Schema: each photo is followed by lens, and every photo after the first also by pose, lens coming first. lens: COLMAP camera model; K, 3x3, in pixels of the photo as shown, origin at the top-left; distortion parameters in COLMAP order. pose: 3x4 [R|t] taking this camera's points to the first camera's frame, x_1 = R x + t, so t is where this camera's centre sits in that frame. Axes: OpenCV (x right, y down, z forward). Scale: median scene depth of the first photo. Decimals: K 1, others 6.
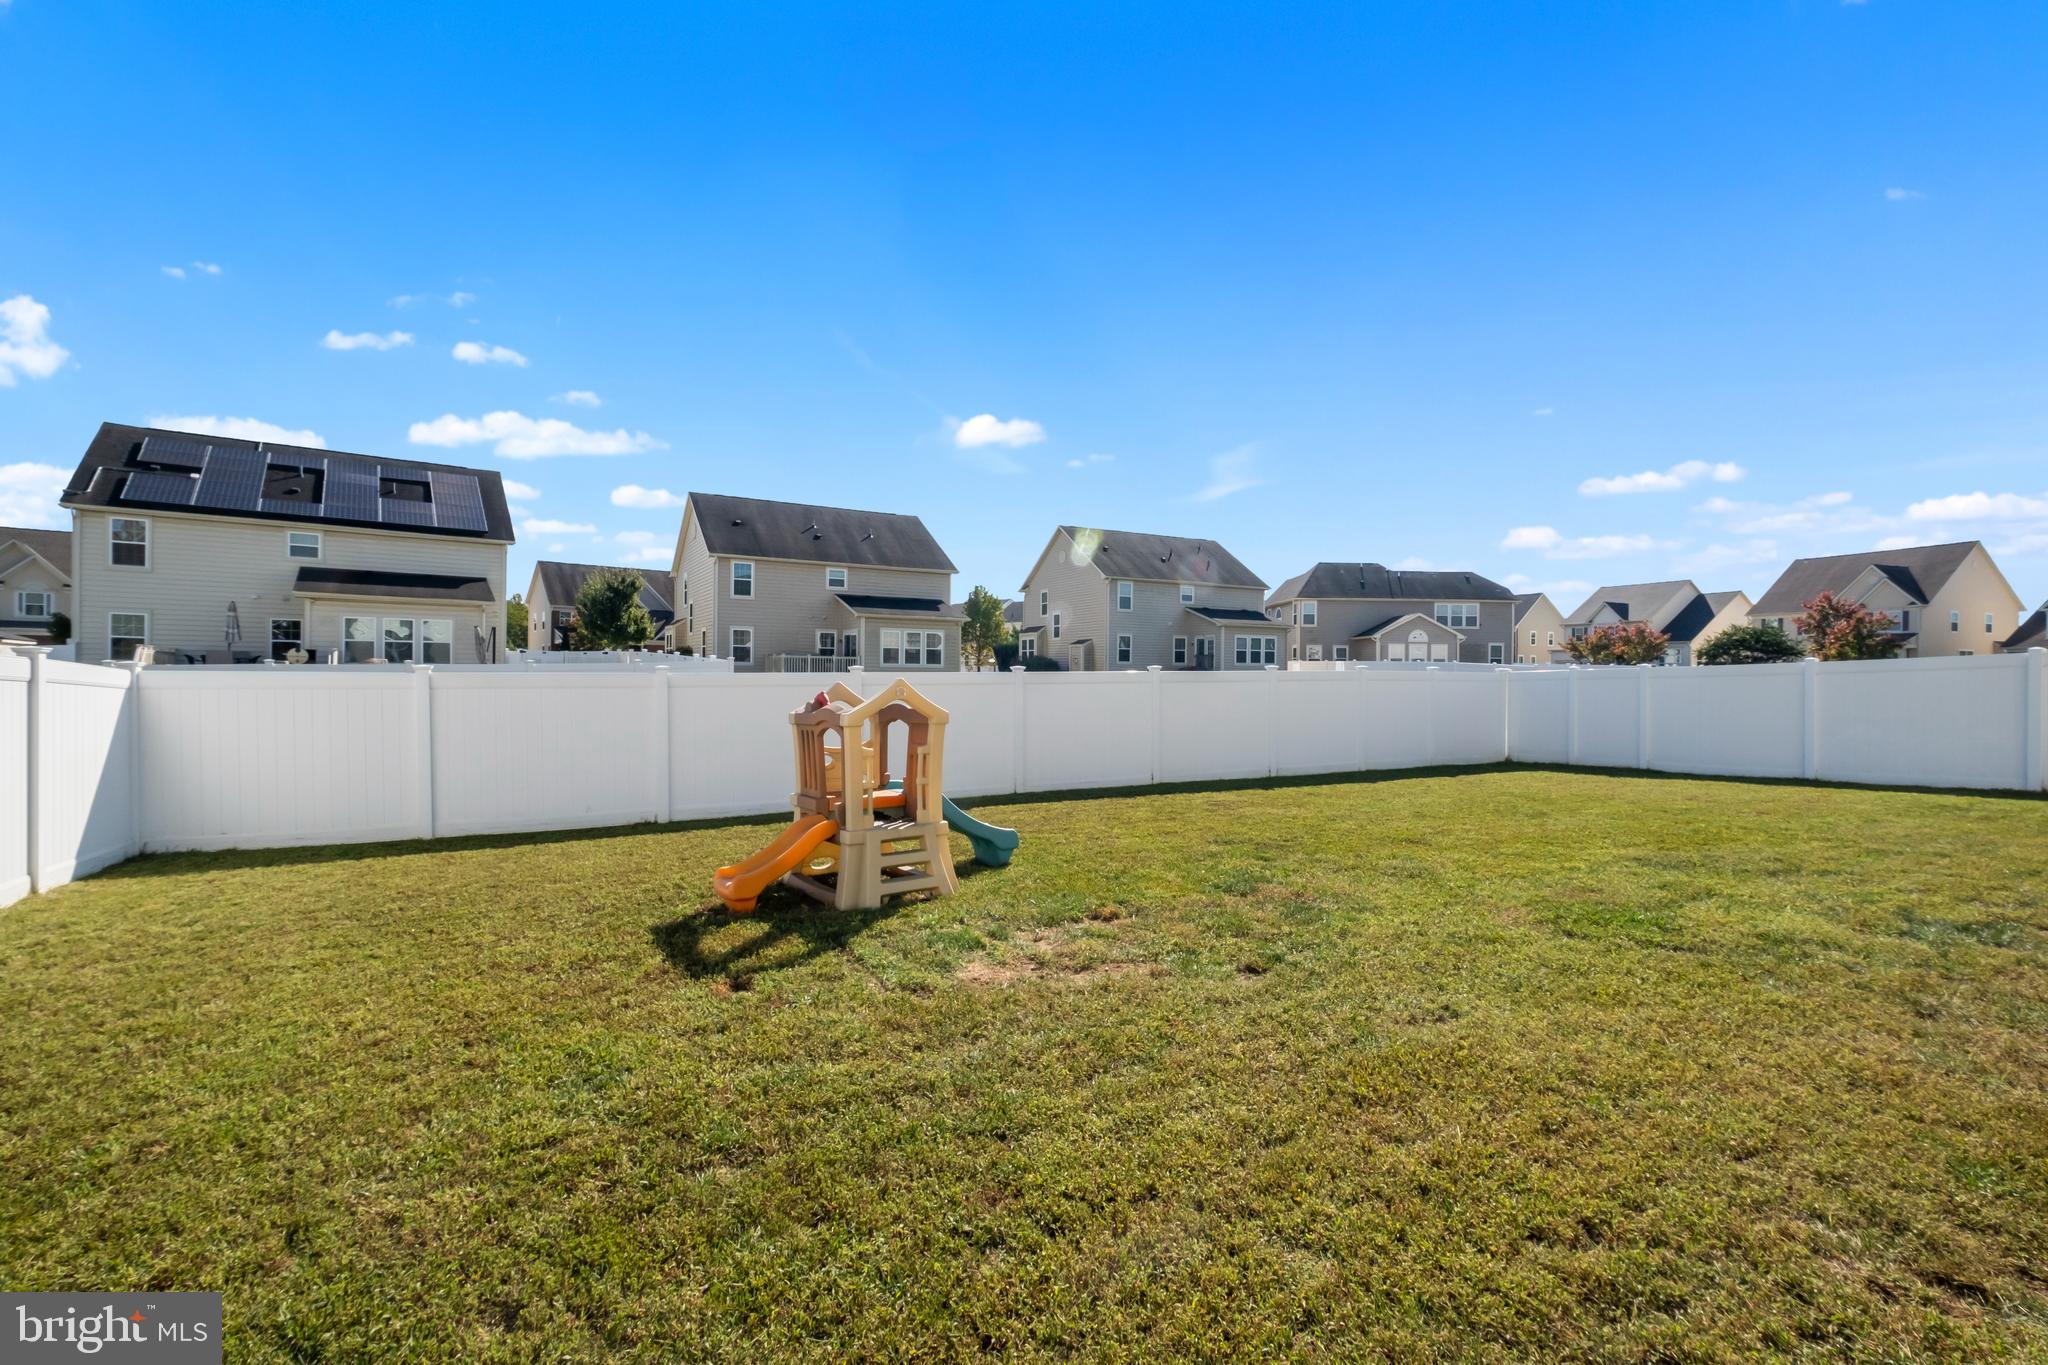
lens RADIAL K [[896.0, 0, 1035.1], [0, 896.0, 684.3], [0, 0, 1]] dist [-0.001009, -0.000300]
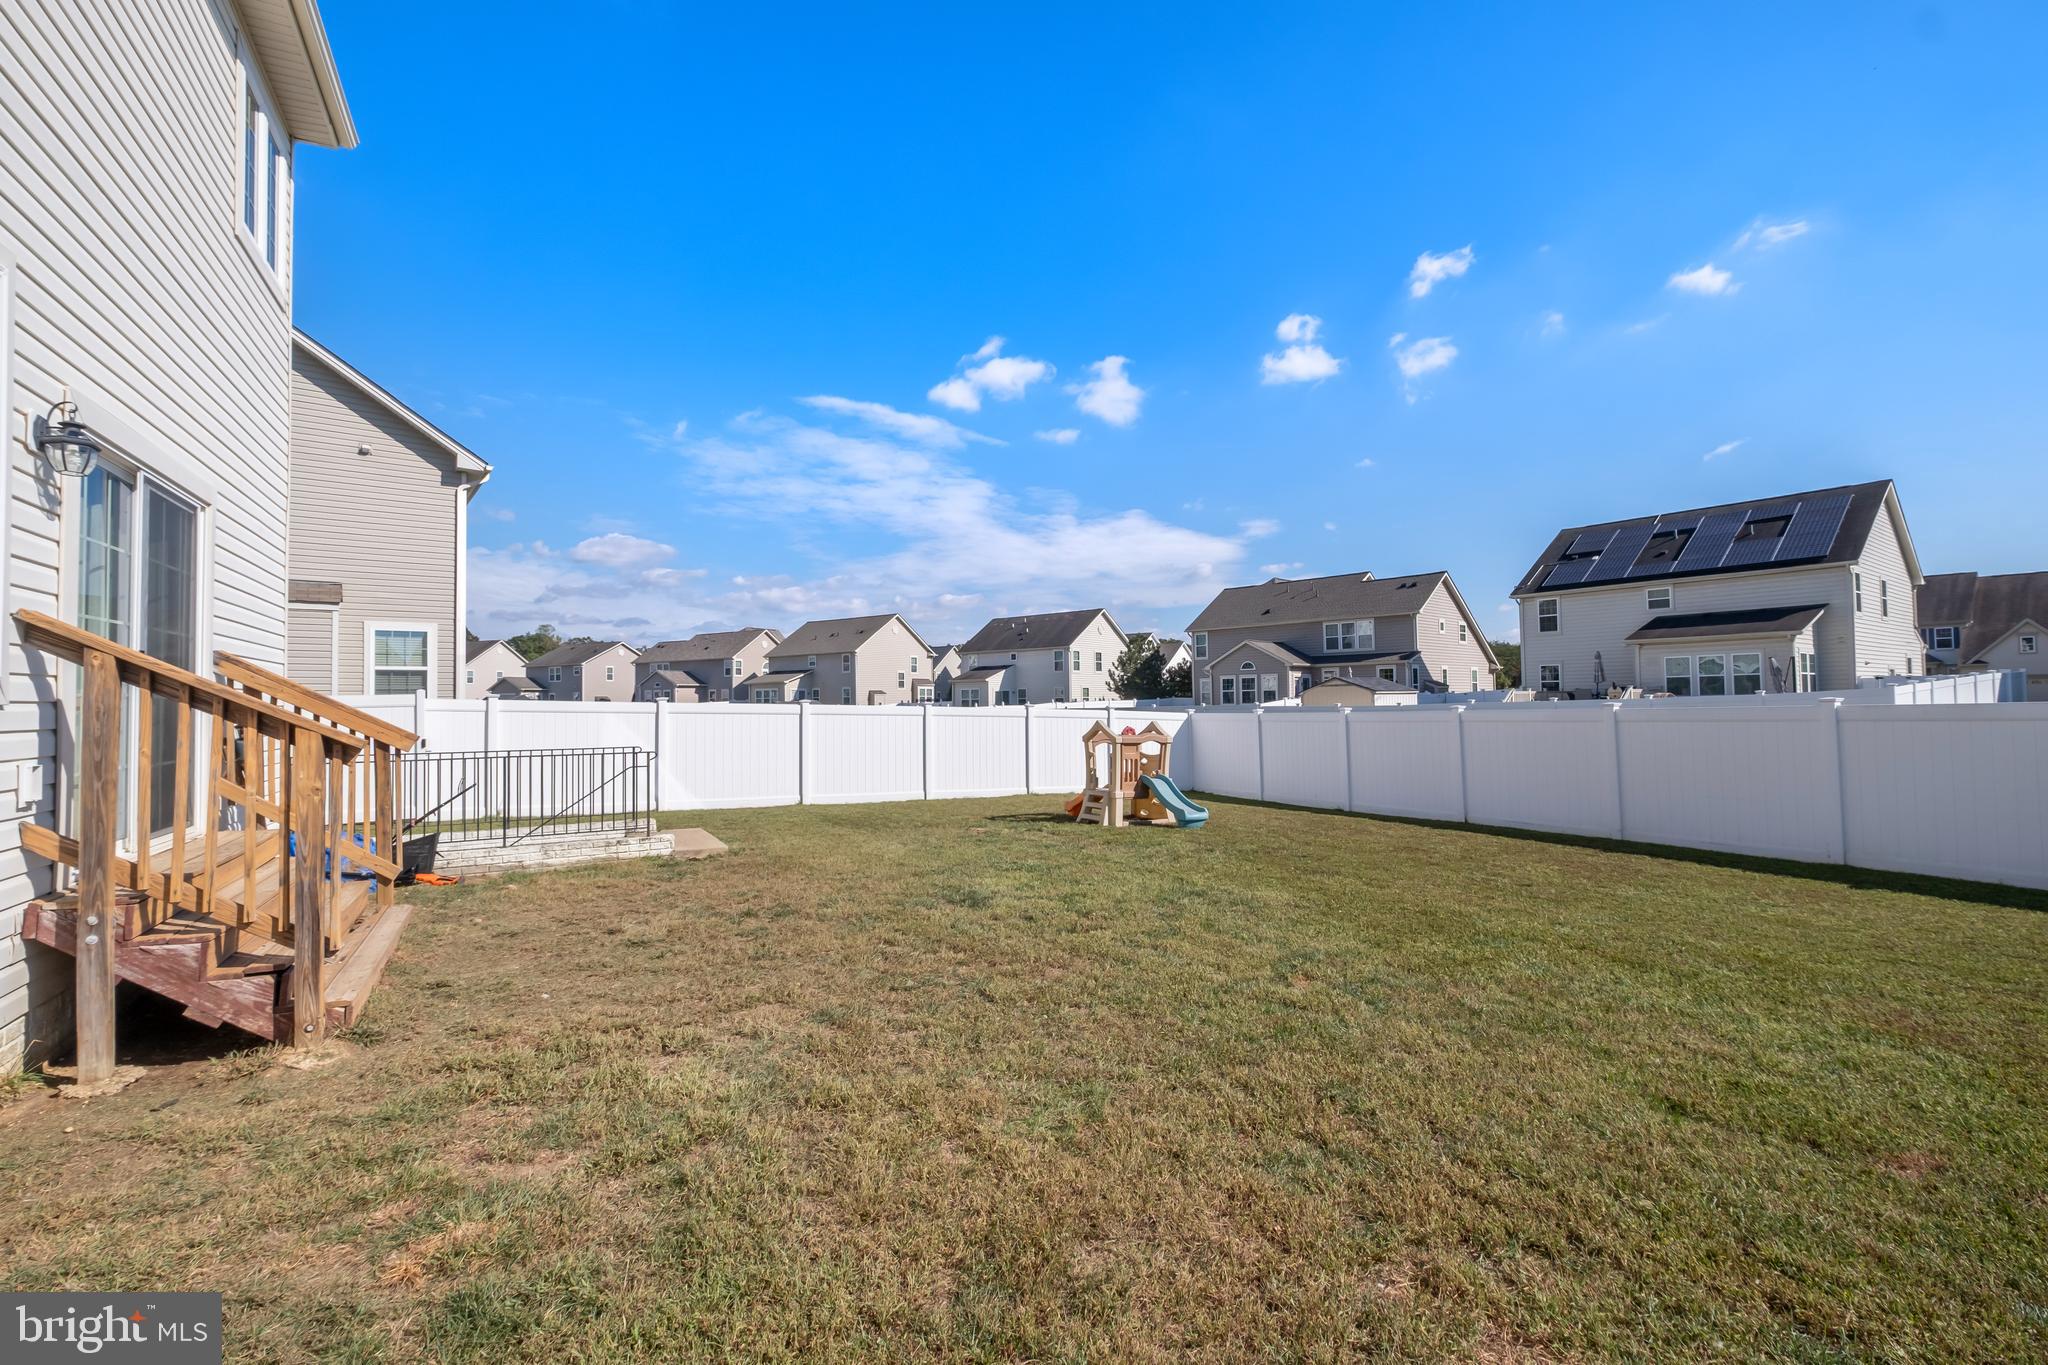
lens RADIAL K [[896.0, 0, 1035.1], [0, 896.0, 684.3], [0, 0, 1]] dist [-0.001009, -0.000300]
pose [[-0.013227, -0.033659, -0.999346, 0.394059], [0.003084, 0.999427, -0.033703, -0.002812], [0.999908, -0.003528, -0.013115, 0.183609]]
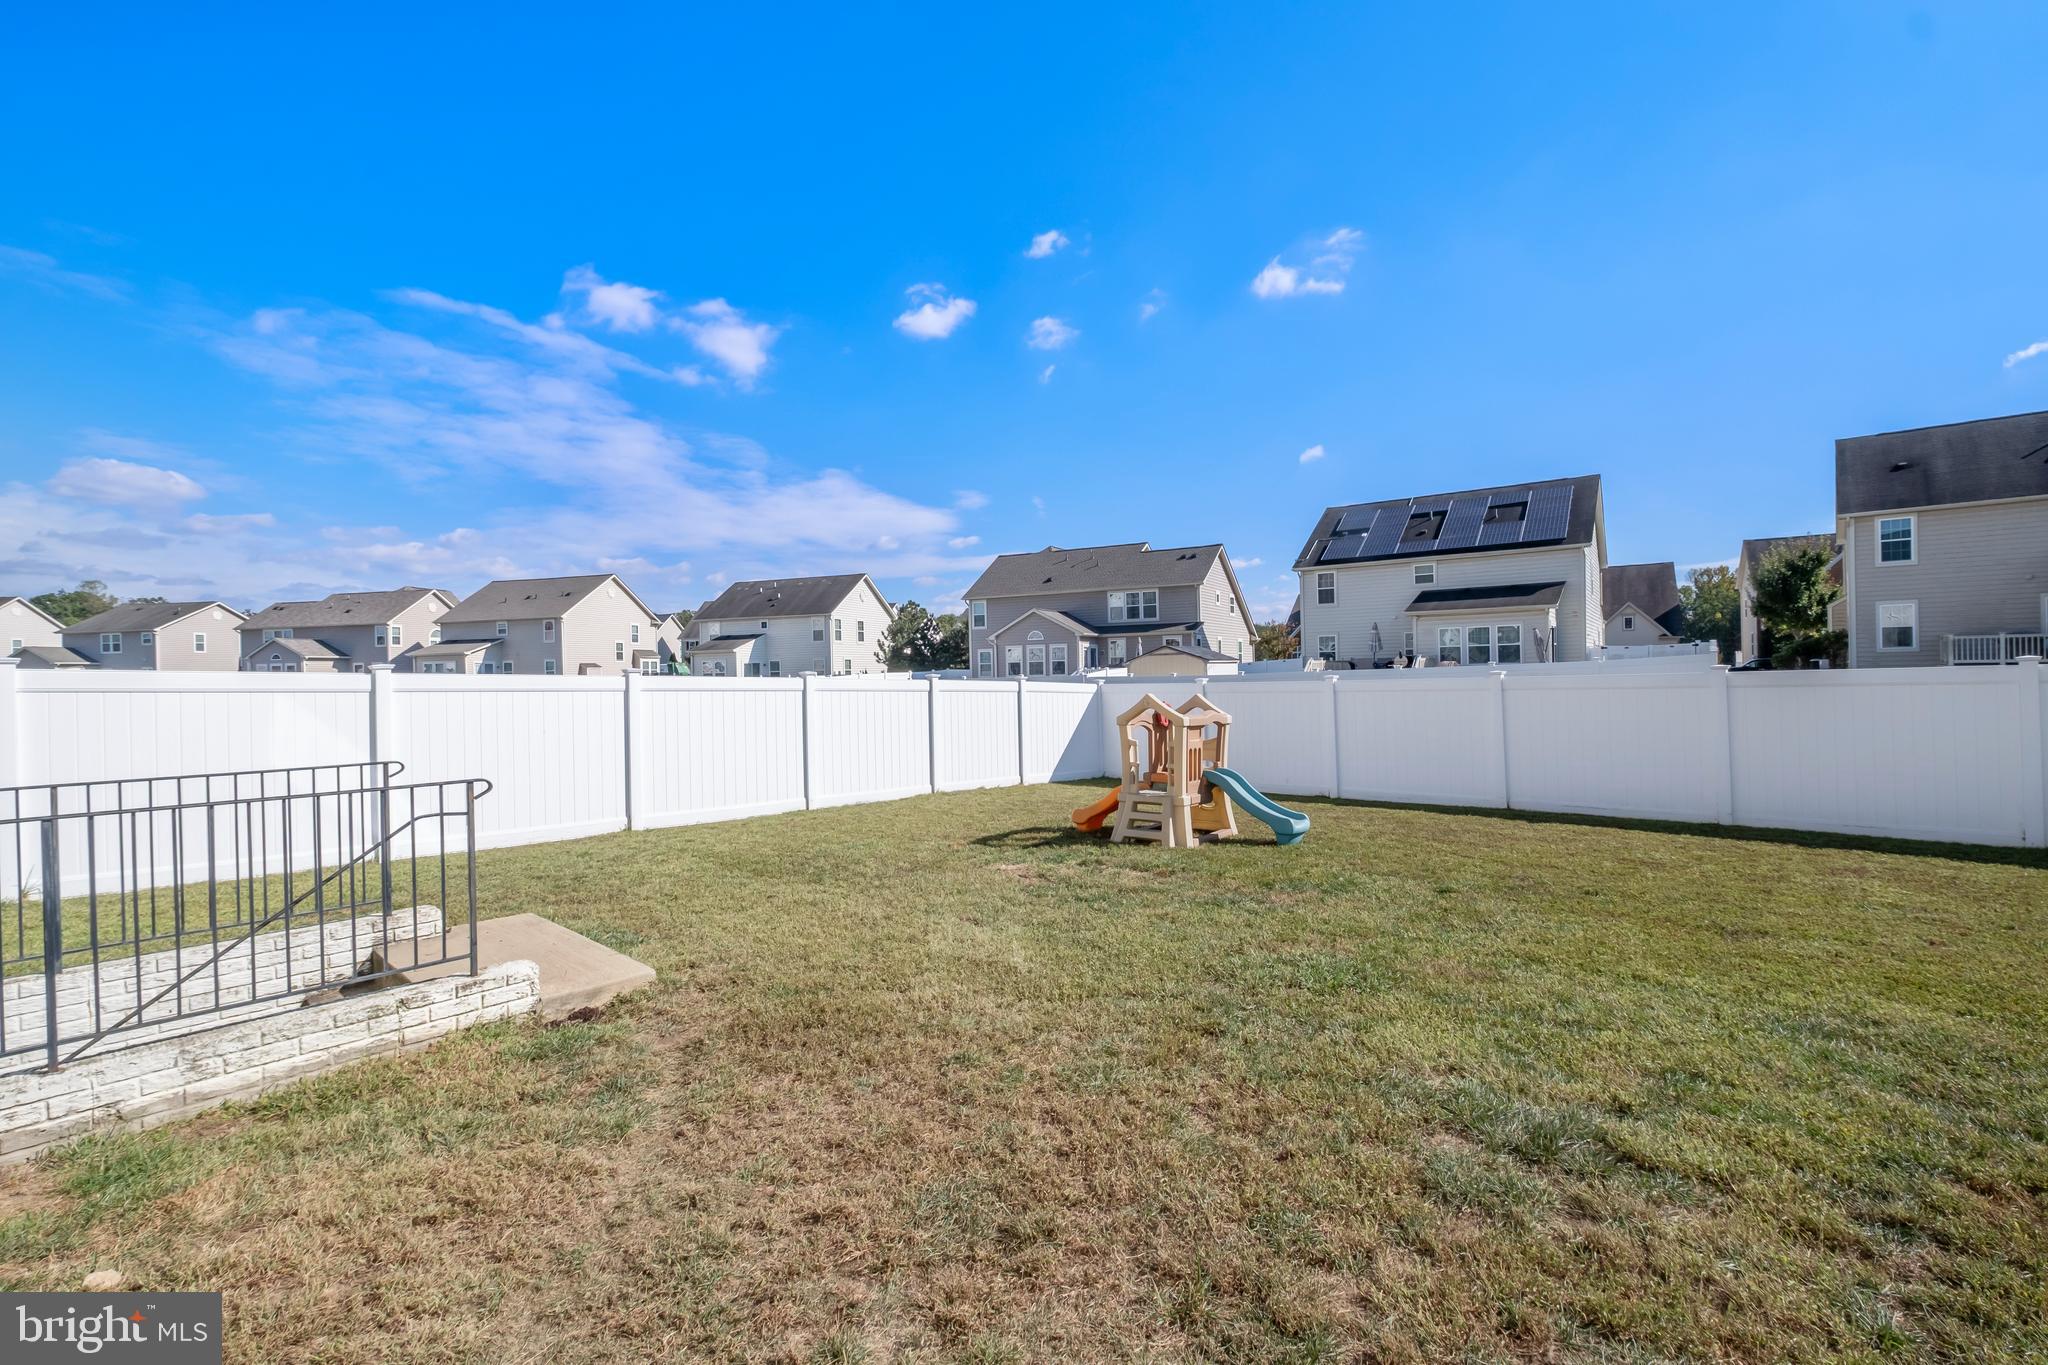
lens RADIAL K [[883.0, 0, 1031.9], [0, 883.0, 686.6], [0, 0, 1]] dist [0.004844, -0.006473]
pose [[0.299762, -0.002863, -0.954010, 0.228239], [0.013977, 0.999901, 0.001390, -0.003403], [0.953912, -0.013751, 0.299772, 0.081273]]
